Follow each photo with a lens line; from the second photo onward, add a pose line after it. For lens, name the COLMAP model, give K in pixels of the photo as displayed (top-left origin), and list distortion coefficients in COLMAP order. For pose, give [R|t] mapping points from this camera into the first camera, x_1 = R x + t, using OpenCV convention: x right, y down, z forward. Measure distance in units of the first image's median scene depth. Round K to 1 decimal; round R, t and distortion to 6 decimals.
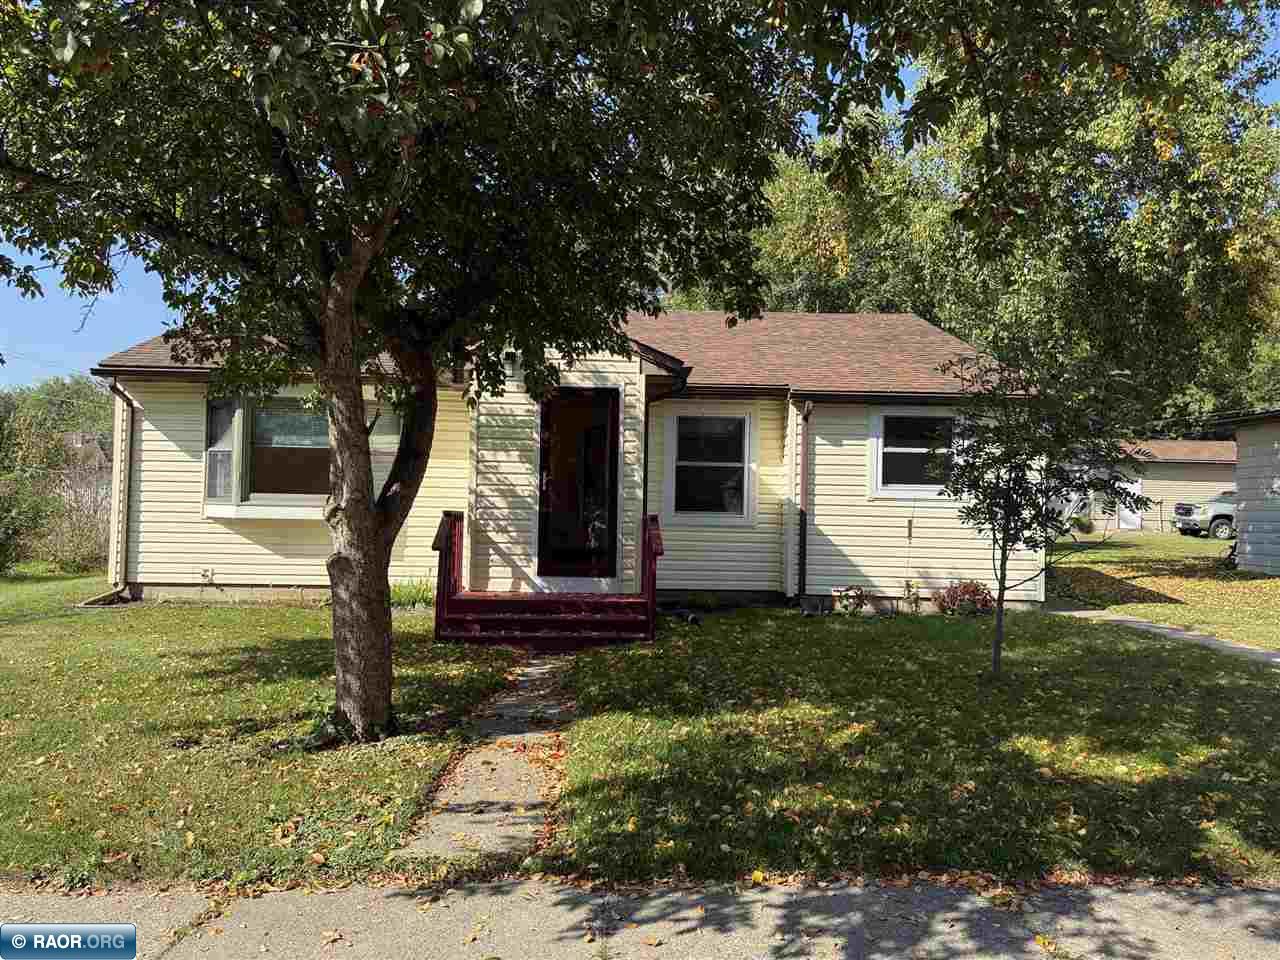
lens RADIAL K [[900.1, 0, 640.7], [0, 900.1, 479.1], [0, 0, 1]] dist [0.038274, -0.041790]
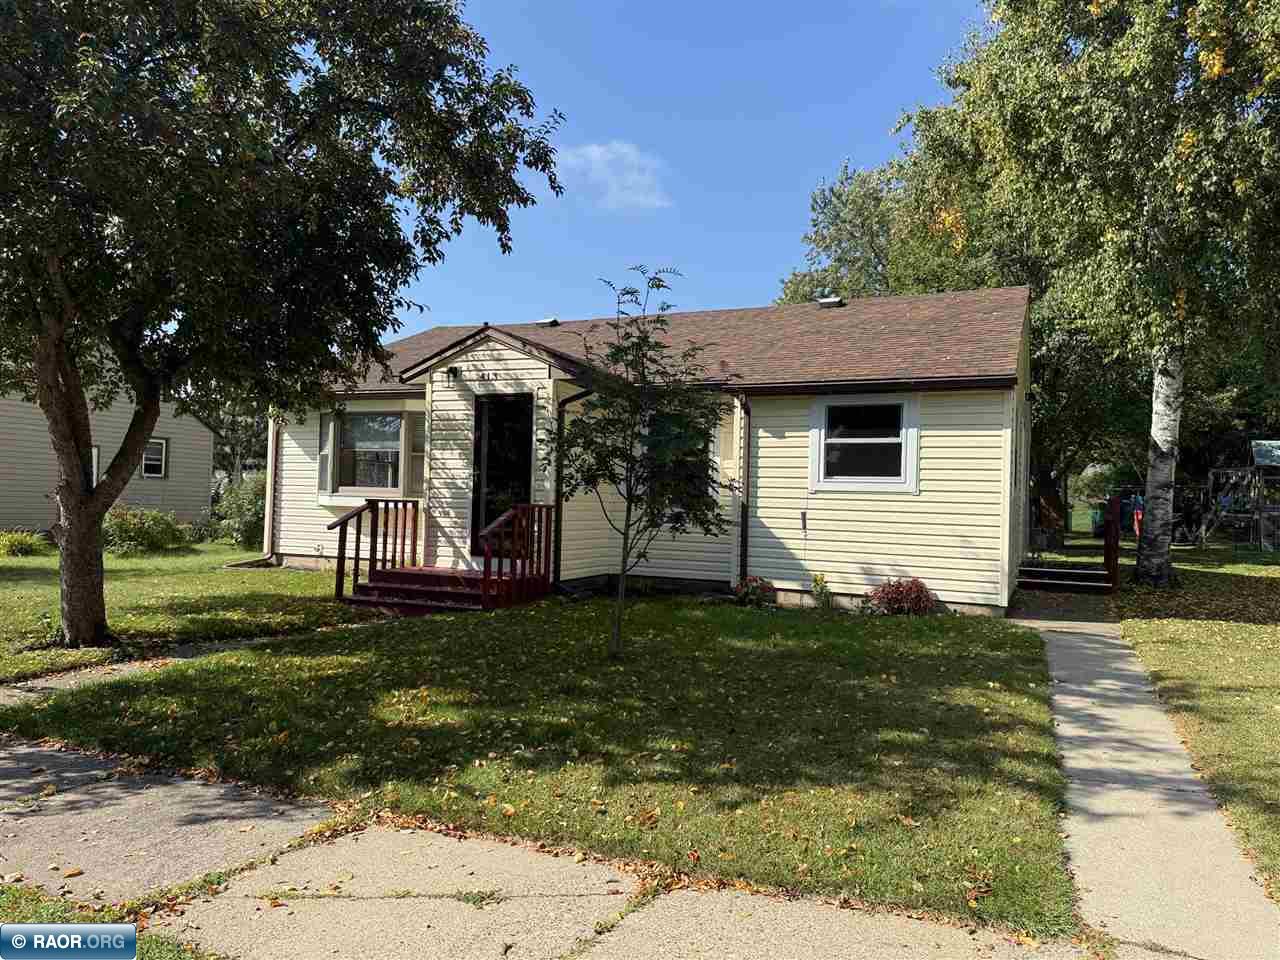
lens RADIAL K [[900.1, 0, 644.6], [0, 900.1, 481.2], [0, 0, 1]] dist [0.038274, -0.041790]
pose [[0.890028, -0.004633, -0.455883, 0.615522], [0.005280, 0.999986, 0.000144, 0.011278], [0.455876, -0.002535, 0.890040, 0.054633]]
